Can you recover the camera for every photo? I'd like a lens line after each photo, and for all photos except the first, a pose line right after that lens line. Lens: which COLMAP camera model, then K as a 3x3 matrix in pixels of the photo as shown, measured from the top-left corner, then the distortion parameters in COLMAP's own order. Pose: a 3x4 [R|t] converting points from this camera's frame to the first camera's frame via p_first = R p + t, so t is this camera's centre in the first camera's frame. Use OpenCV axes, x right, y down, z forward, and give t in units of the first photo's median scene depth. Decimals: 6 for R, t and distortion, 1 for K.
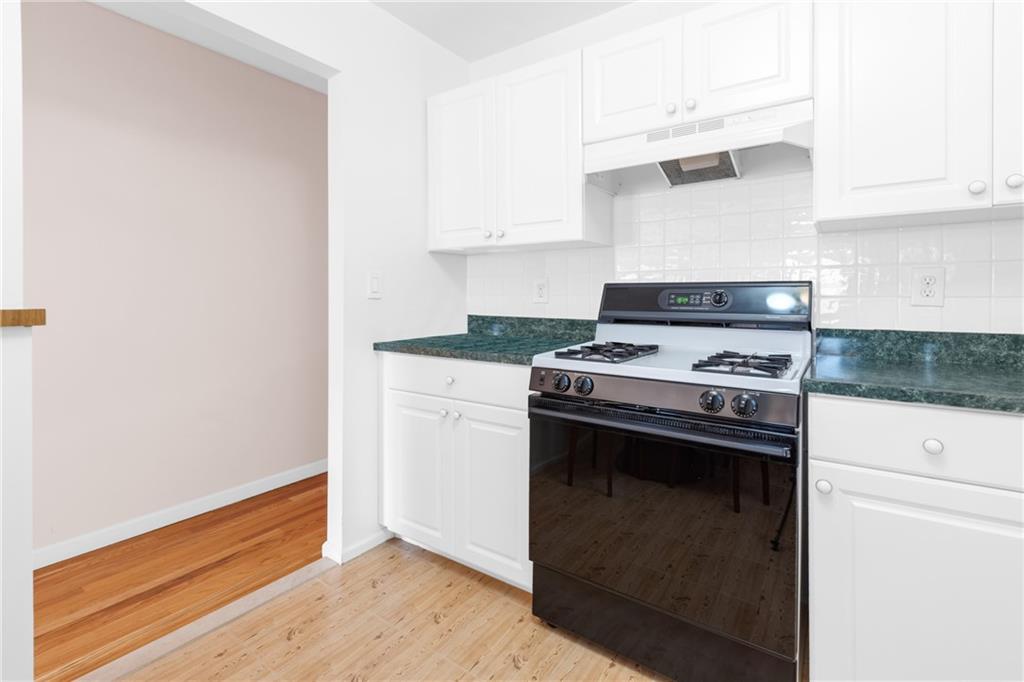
lens RADIAL K [[468.9, 0, 507.4], [0, 468.9, 296.6], [0, 0, 1]] dist [0.001181, 0.000028]
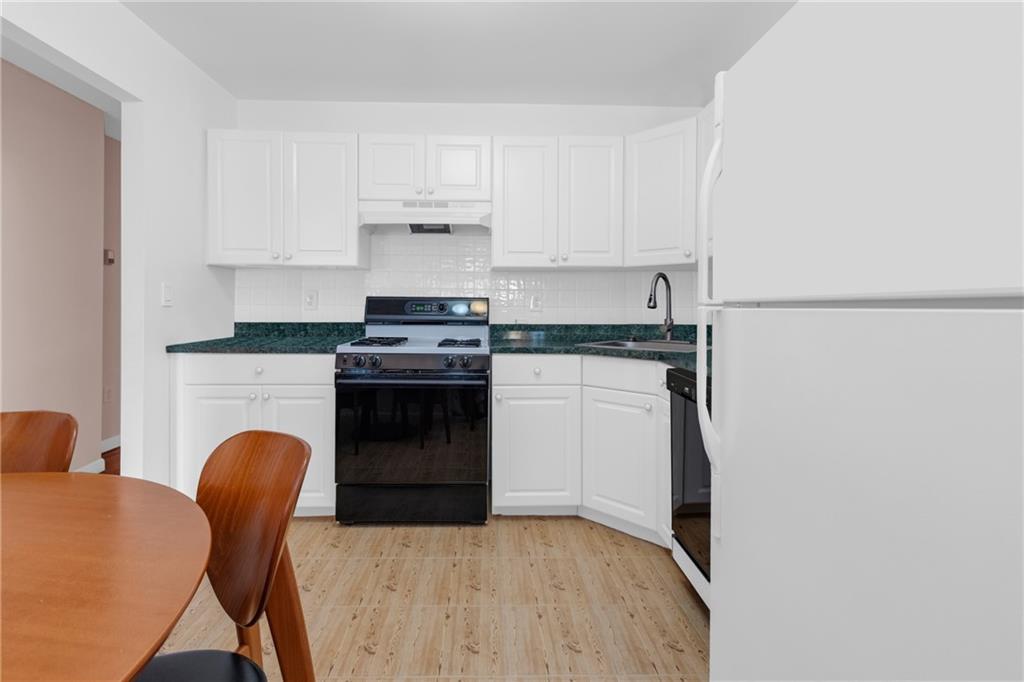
lens RADIAL K [[480.1, 0, 489.8], [0, 480.1, 304.6], [0, 0, 1]] dist [0.085312, -0.000030]
pose [[0.807739, 0.005545, 0.589515, -0.423759], [-0.006377, 0.999979, -0.000668, -0.005877], [-0.589506, -0.003220, 0.807758, -0.482118]]
